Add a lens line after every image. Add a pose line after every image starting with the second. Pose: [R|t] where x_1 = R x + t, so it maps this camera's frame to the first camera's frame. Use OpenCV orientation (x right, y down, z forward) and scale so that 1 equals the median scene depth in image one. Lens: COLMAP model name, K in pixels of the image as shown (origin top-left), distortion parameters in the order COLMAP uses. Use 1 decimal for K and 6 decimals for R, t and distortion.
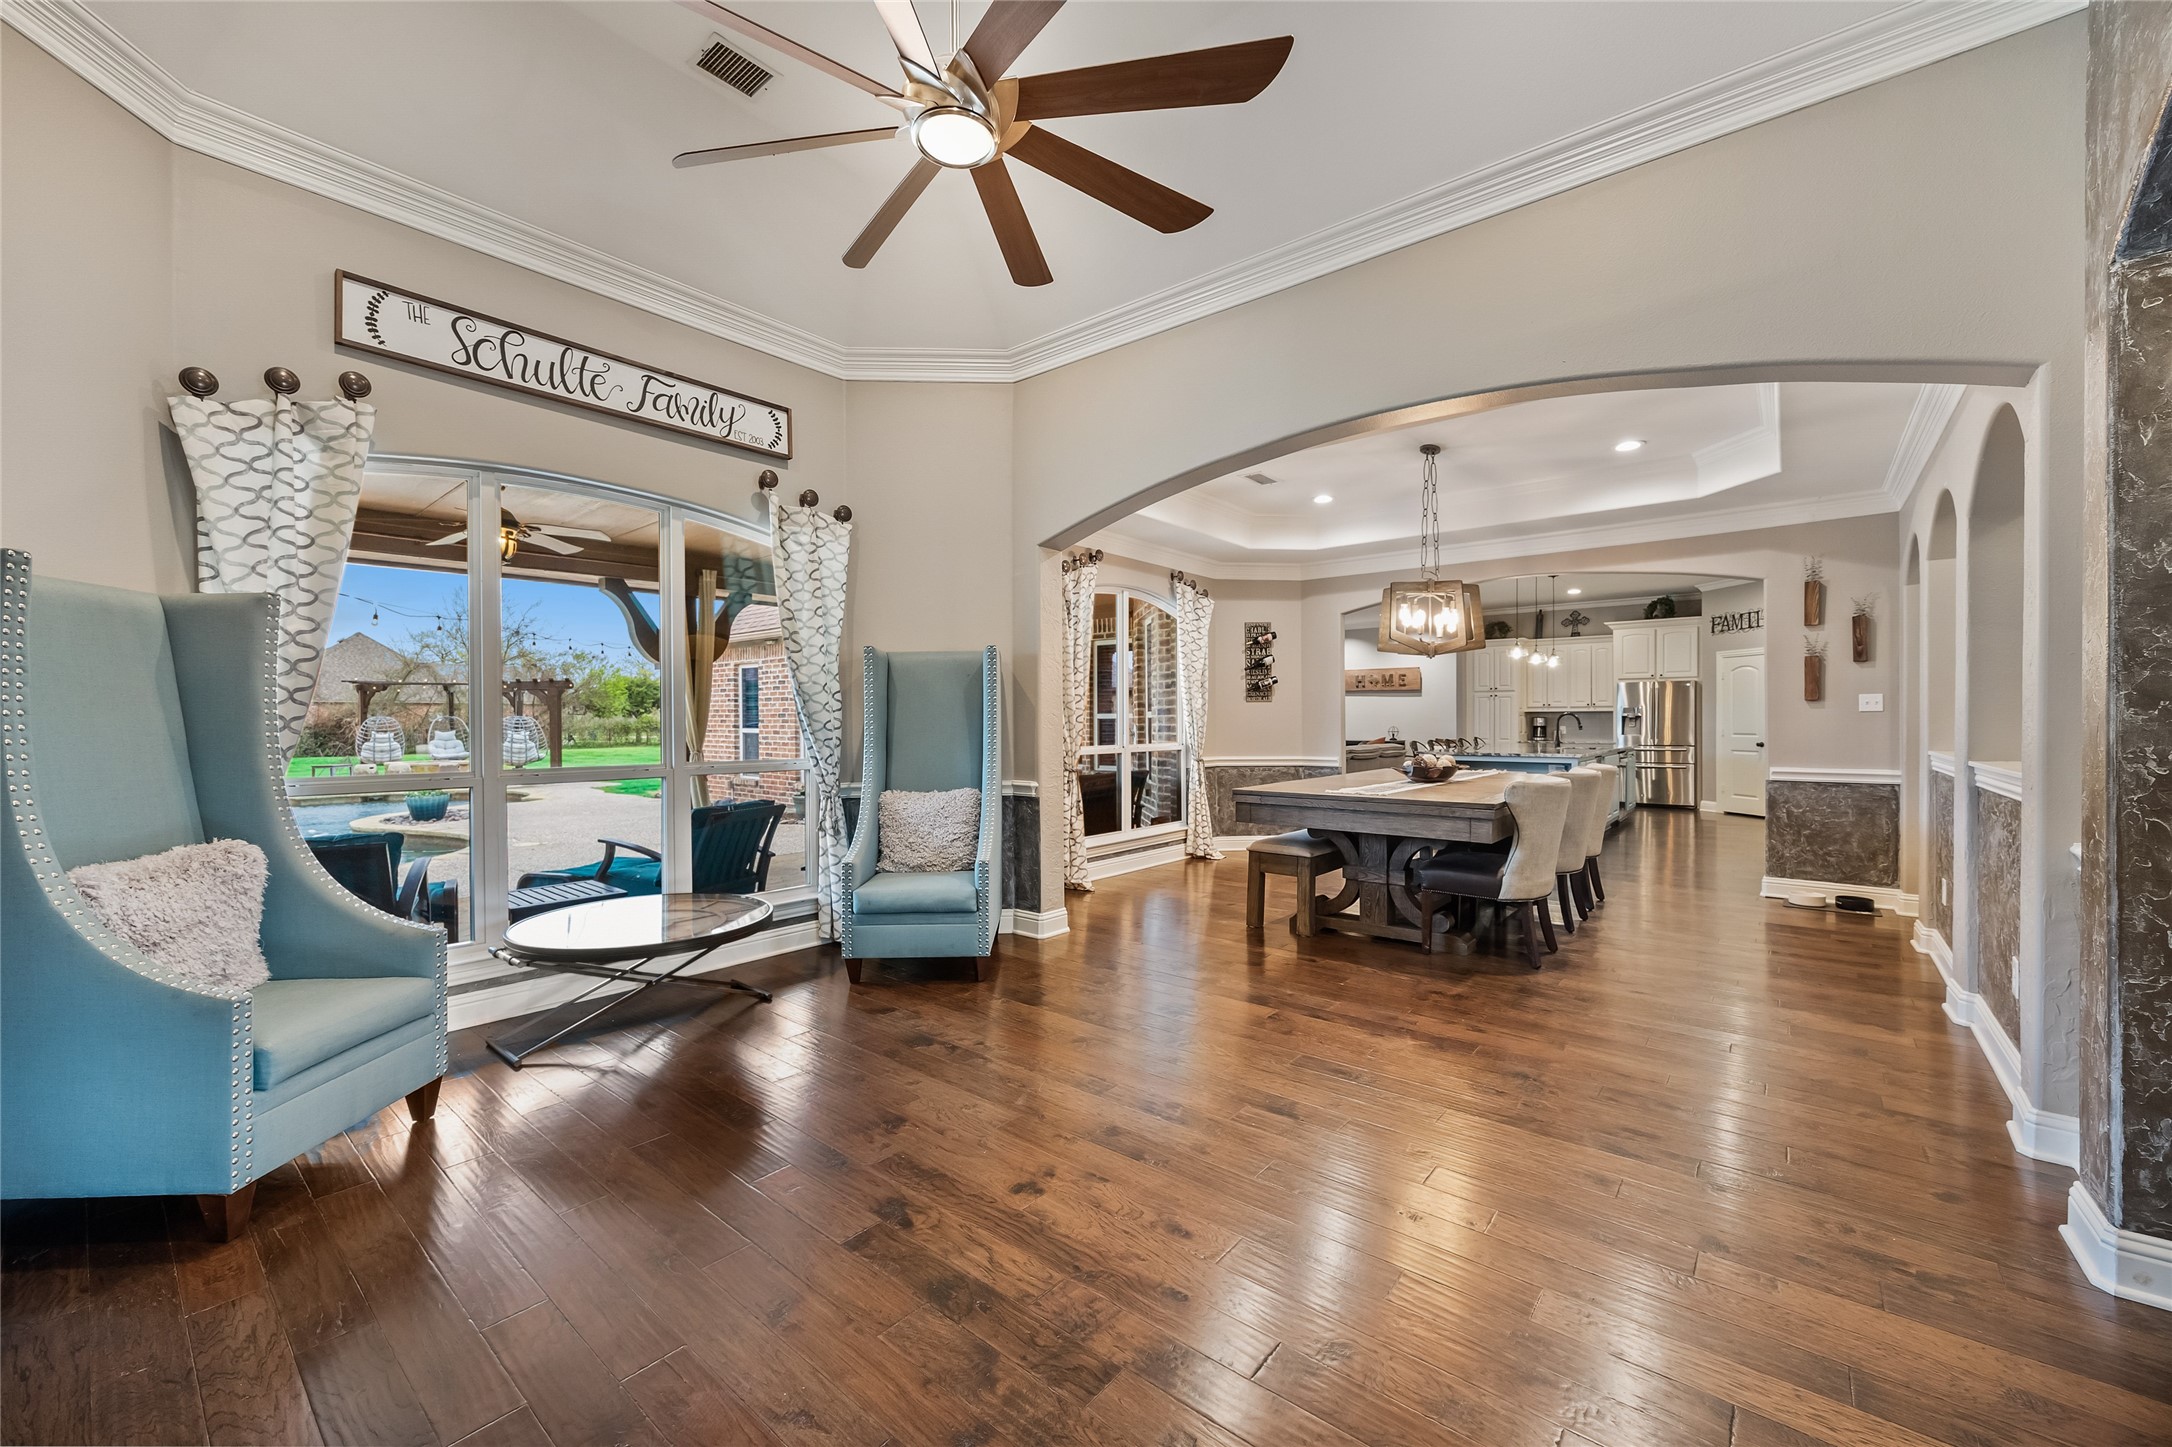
lens RADIAL K [[843.4, 0, 1087.7], [0, 843.4, 724.7], [0, 0, 1]] dist [0.002457, 0.001750]
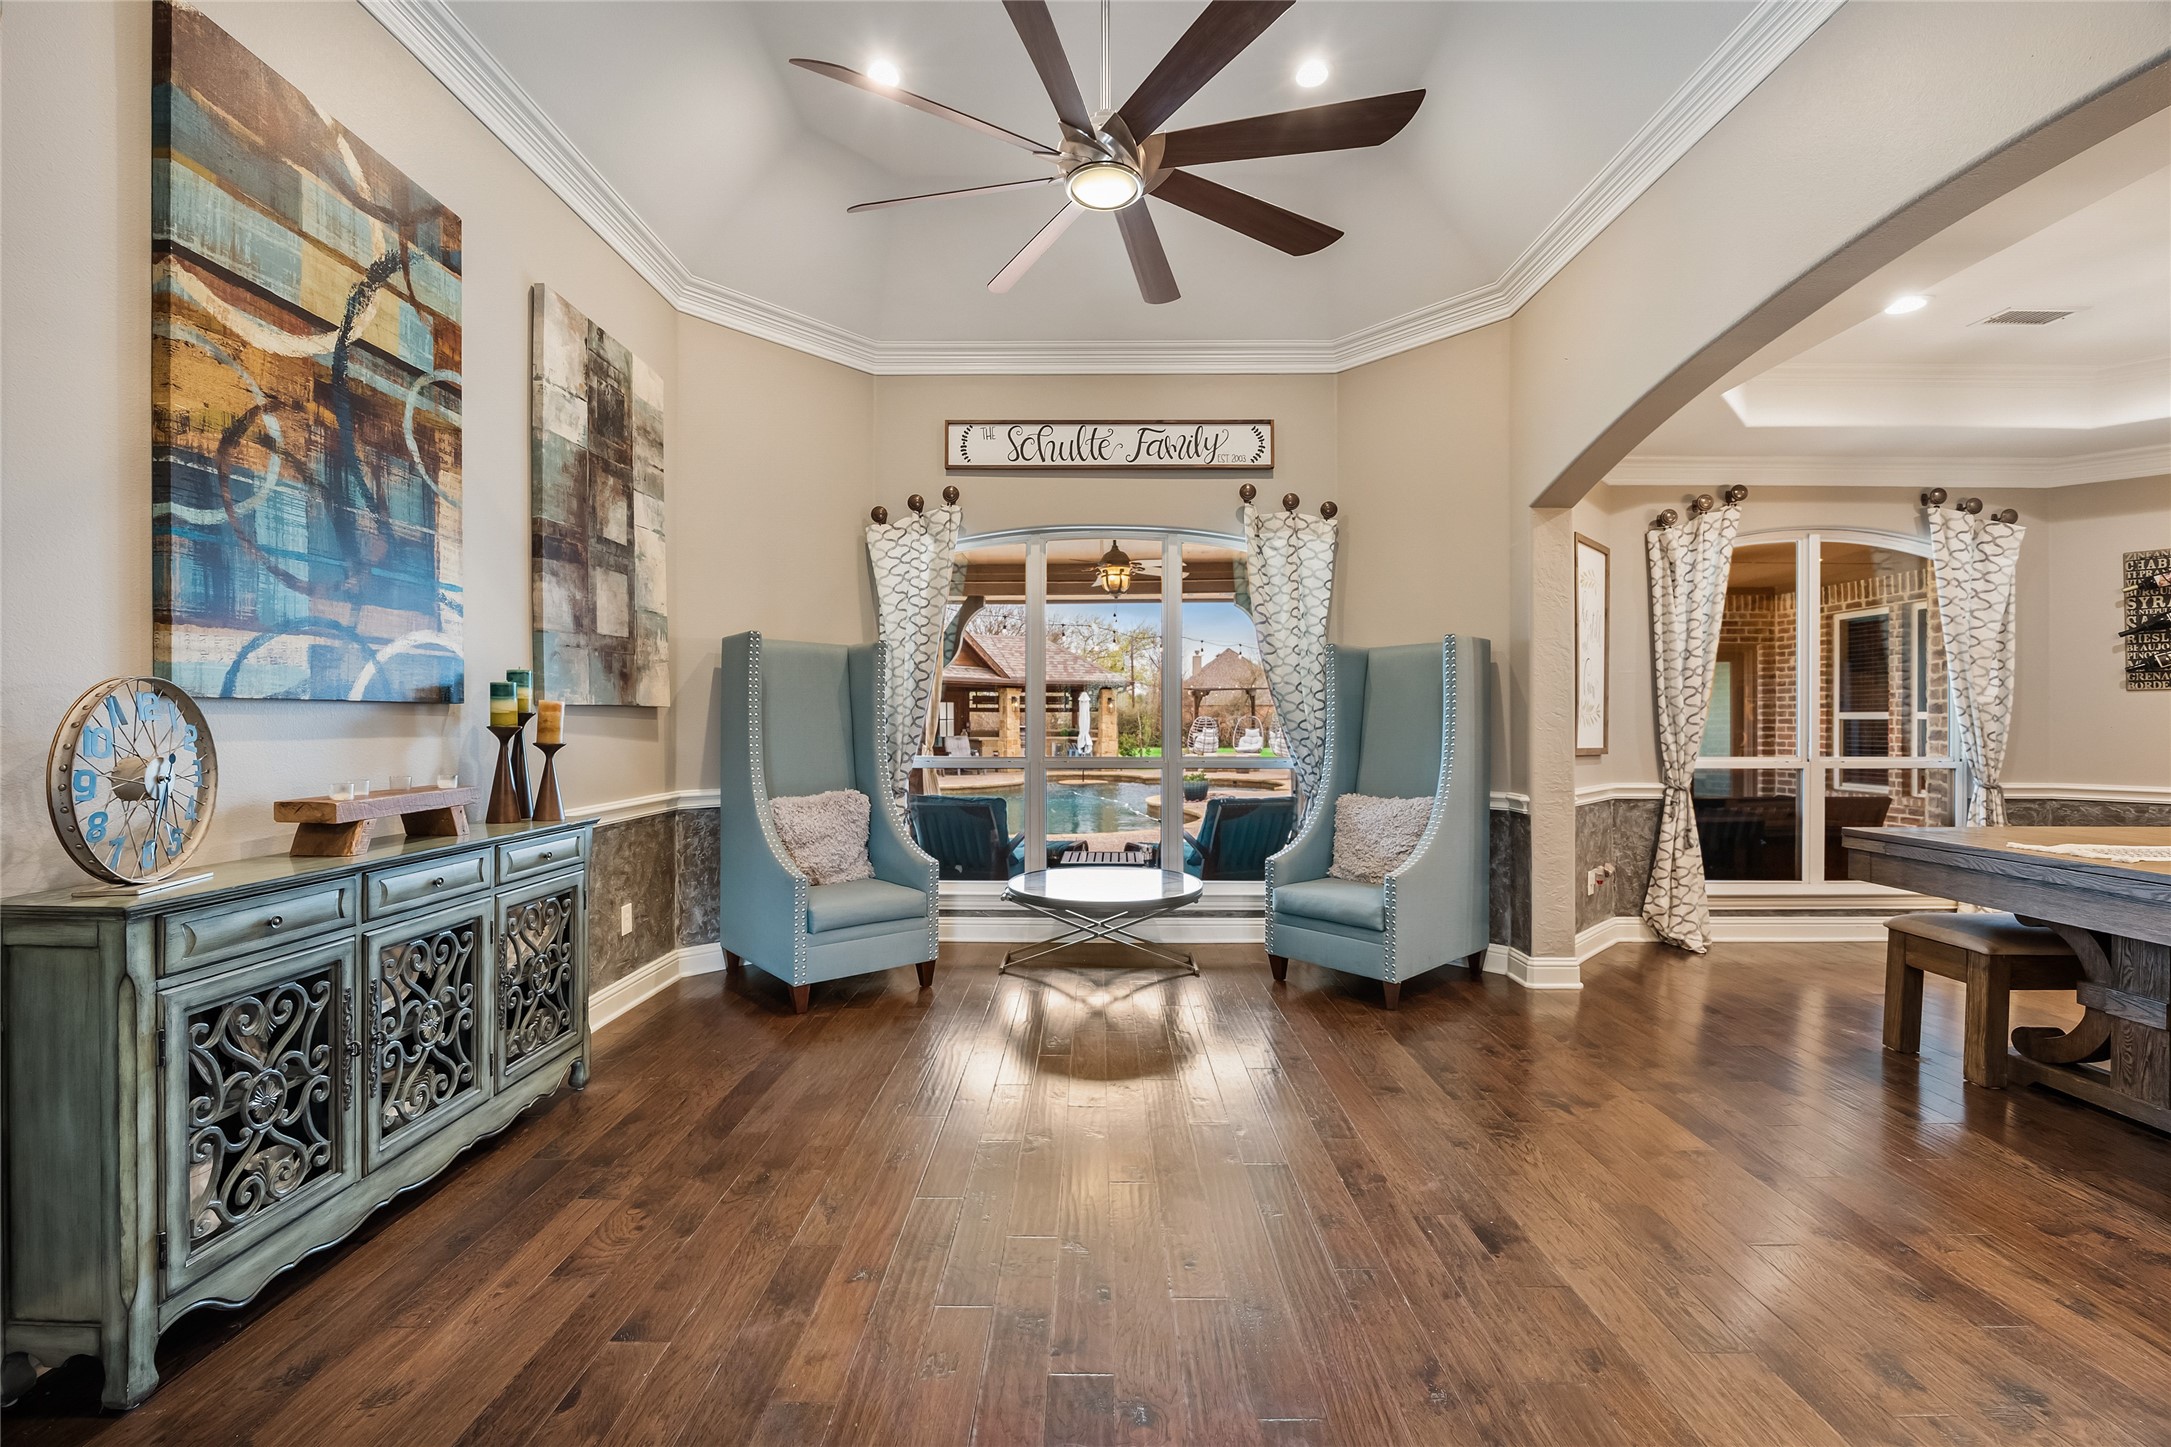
lens RADIAL K [[903.1, 0, 1091.1], [0, 903.1, 724.9], [0, 0, 1]] dist [-0.014478, 0.000659]
pose [[0.636316, 0.007903, -0.771388, 0.305427], [-0.007165, 0.999965, 0.004334, -0.001913], [0.771396, 0.002770, 0.636350, 0.104040]]
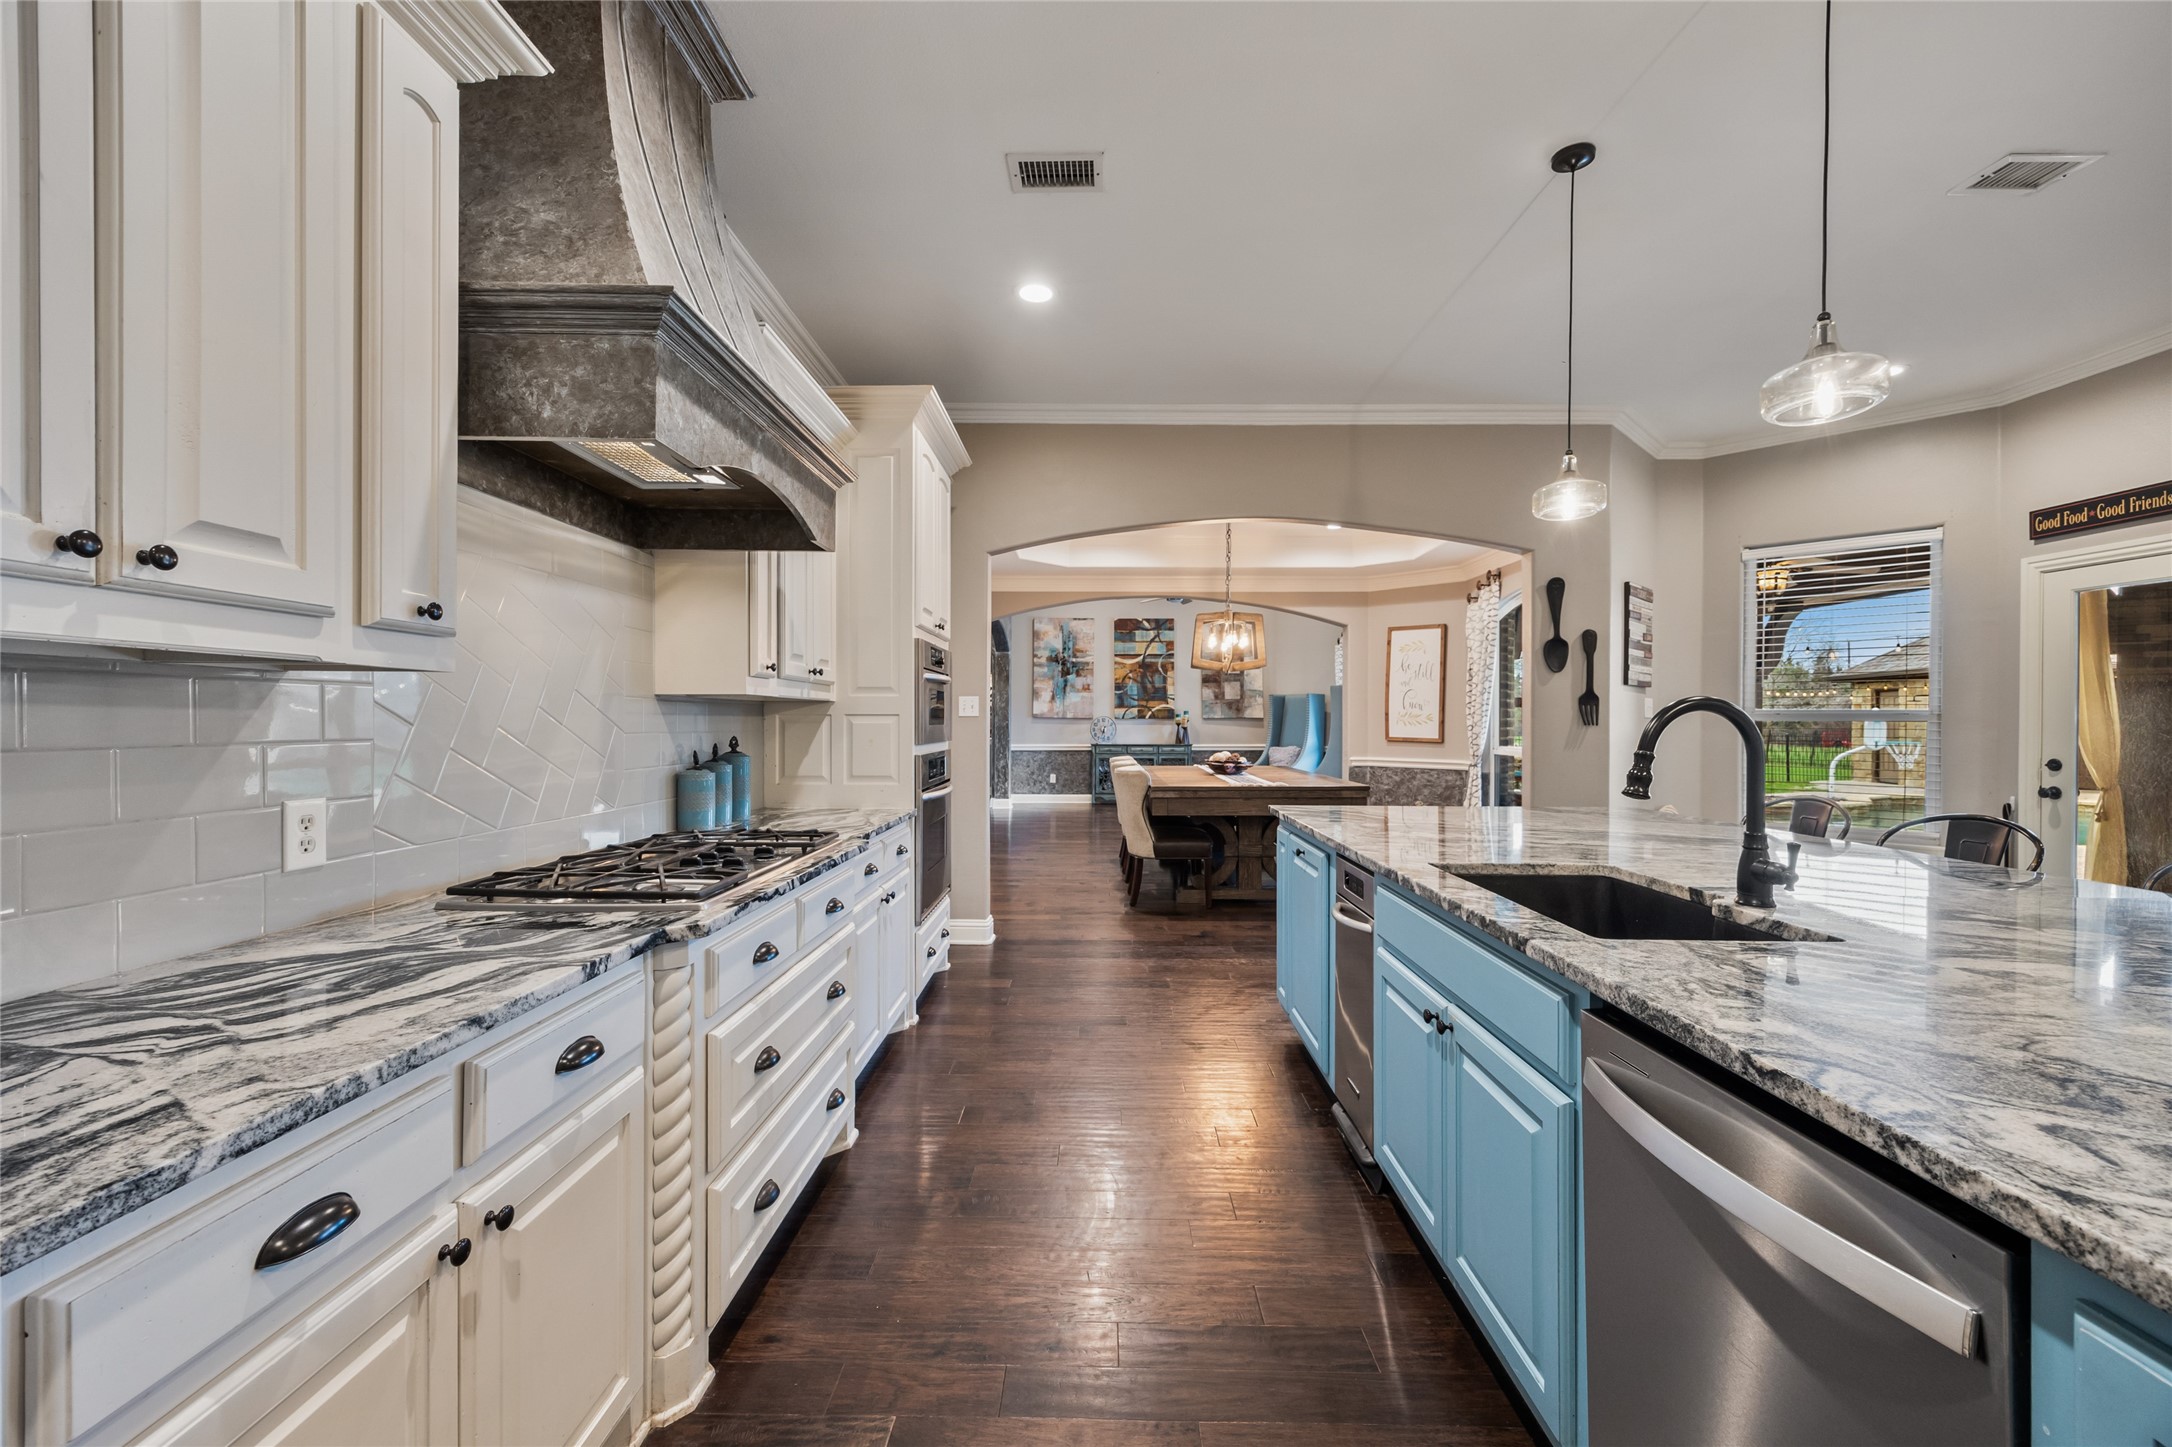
lens RADIAL K [[843.4, 0, 1086.2], [0, 843.4, 732.0], [0, 0, 1]] dist [0.002457, 0.001750]
pose [[-0.778278, 0.010659, -0.627829, 1.396871], [-0.002723, 0.999789, 0.020350, -0.019394], [0.627914, 0.017548, -0.778085, 1.909378]]
